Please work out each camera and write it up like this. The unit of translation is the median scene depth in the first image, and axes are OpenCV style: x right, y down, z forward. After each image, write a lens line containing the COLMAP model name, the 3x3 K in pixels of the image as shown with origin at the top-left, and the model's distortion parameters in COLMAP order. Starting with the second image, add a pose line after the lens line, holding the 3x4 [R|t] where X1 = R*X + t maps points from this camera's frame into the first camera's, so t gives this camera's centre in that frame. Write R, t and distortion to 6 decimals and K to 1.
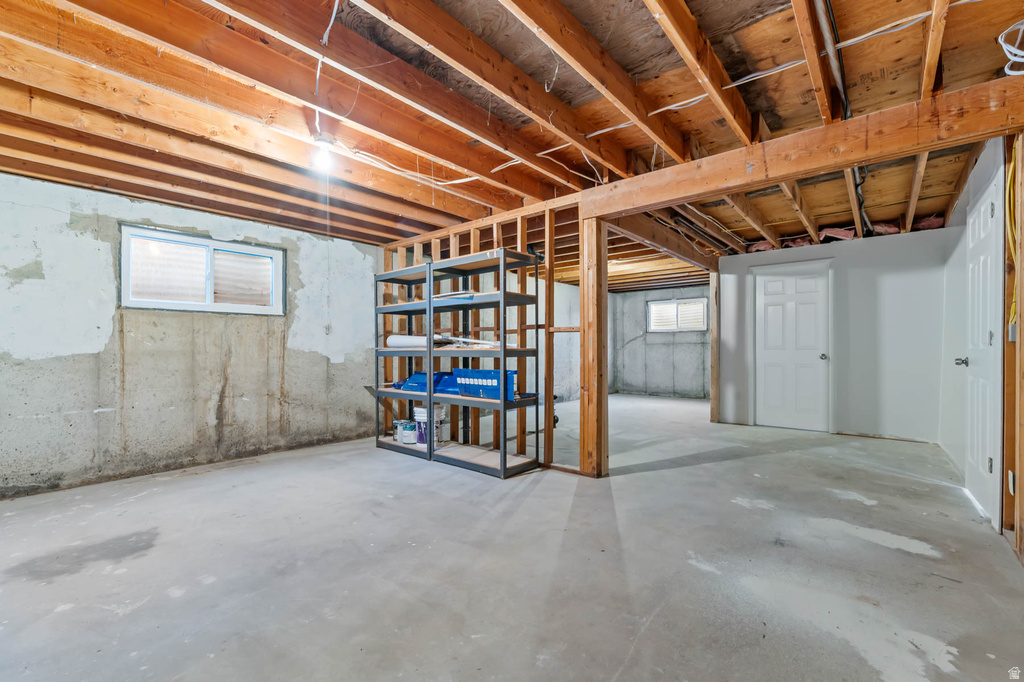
lens RADIAL K [[442.0, 0, 512.2], [0, 442.0, 346.2], [0, 0, 1]] dist [0.004281, 0.000067]
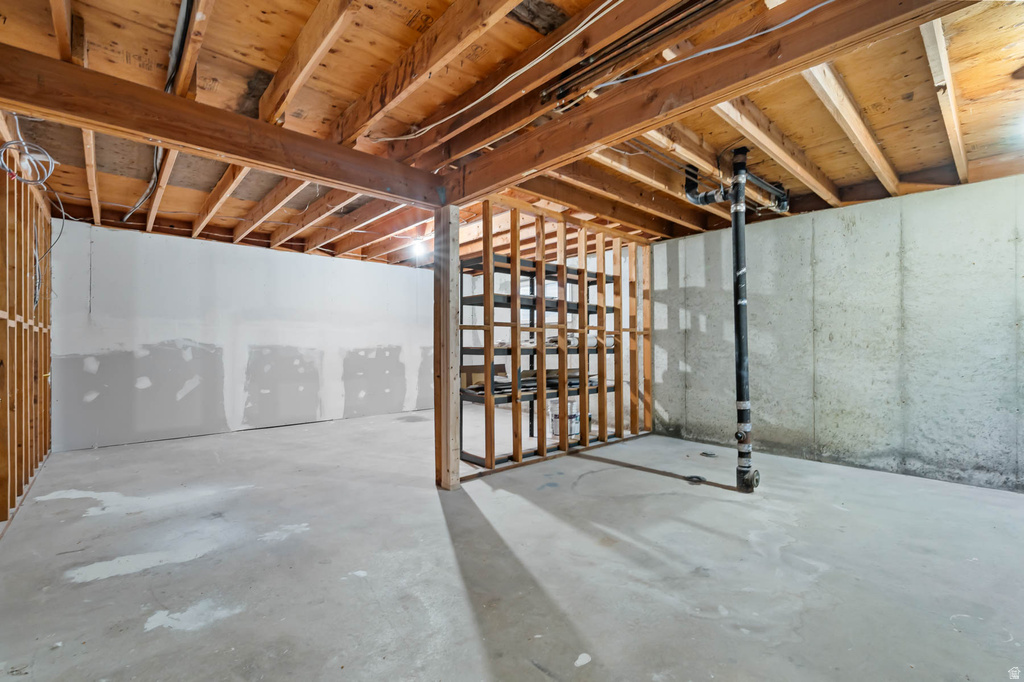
lens RADIAL K [[442.0, 0, 512.5], [0, 442.0, 340.7], [0, 0, 1]] dist [0.004281, 0.000067]
pose [[-0.136011, -0.003178, -0.990702, 1.549279], [0.004707, 0.999981, -0.003854, -0.004959], [0.990696, -0.005187, -0.135994, 1.808669]]
